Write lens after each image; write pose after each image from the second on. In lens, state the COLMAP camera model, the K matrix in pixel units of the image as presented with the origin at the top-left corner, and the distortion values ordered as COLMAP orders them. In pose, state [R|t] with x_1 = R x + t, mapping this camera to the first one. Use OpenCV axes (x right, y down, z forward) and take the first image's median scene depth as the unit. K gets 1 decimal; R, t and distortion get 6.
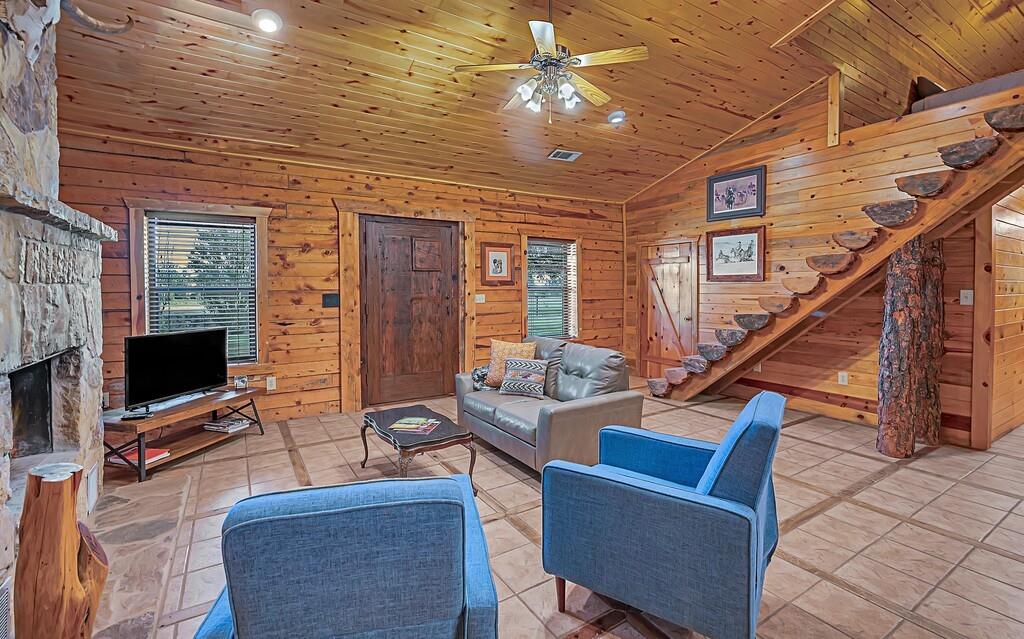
lens RADIAL K [[447.4, 0, 508.1], [0, 447.4, 293.5], [0, 0, 1]] dist [-0.001458, -0.000159]
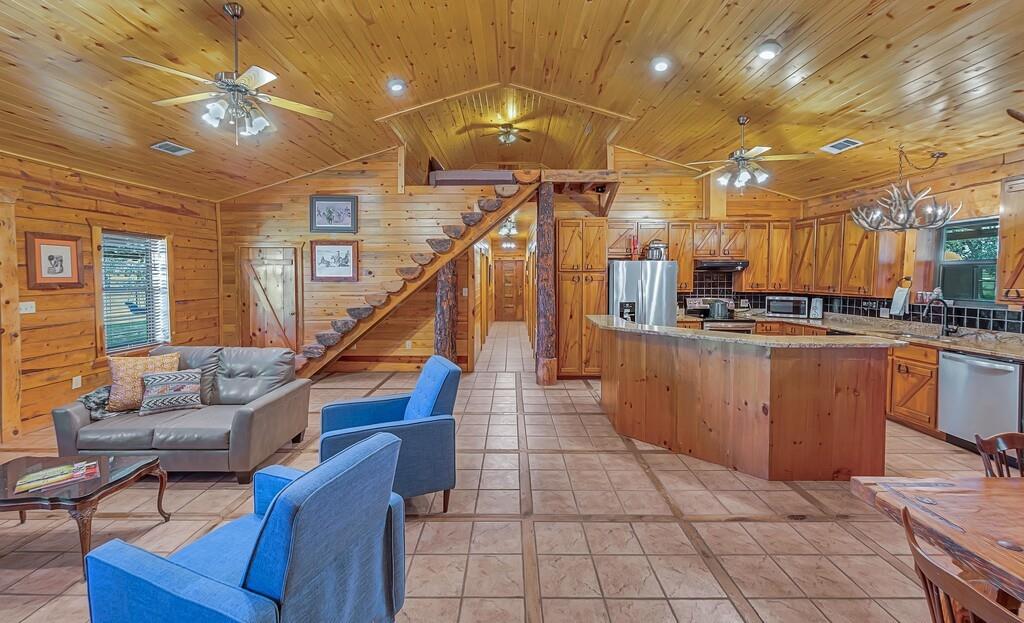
lens RADIAL K [[406.6, 0, 508.1], [0, 406.6, 286.9], [0, 0, 1]] dist [-0.002195, -0.000219]
pose [[0.531636, -0.020299, 0.846730, -0.226458], [0.010908, 0.999794, 0.017120, -0.028603], [-0.846903, 0.000135, 0.531748, -0.039558]]
